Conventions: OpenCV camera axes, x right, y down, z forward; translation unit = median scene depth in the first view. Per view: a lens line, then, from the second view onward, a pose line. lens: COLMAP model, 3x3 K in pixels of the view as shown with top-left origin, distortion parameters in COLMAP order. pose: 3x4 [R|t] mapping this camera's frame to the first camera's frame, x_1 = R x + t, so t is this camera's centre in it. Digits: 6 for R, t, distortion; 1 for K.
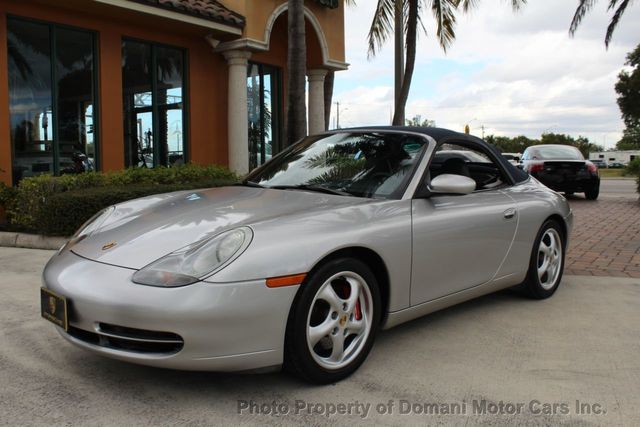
lens RADIAL K [[593.7, 0, 320.0], [0, 593.7, 213.5], [0, 0, 1]] dist [-0.154001, 0.150517]
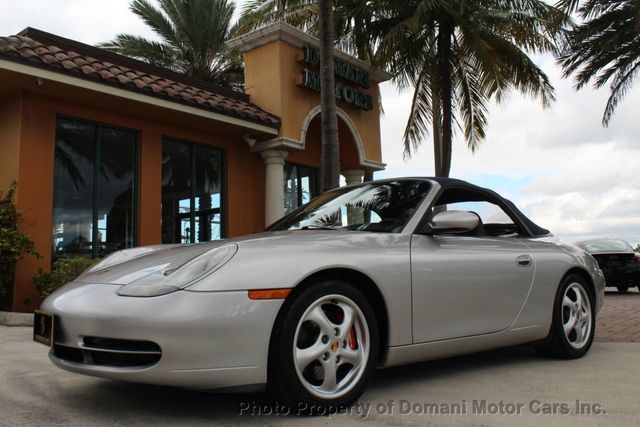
lens RADIAL K [[593.7, 0, 320.0], [0, 593.7, 213.5], [0, 0, 1]] dist [-0.154001, 0.150517]
pose [[0.996209, -0.023550, -0.083747, 0.084533], [0.006505, 0.980131, -0.198244, 0.135223], [0.086752, 0.196948, 0.976568, 0.019792]]
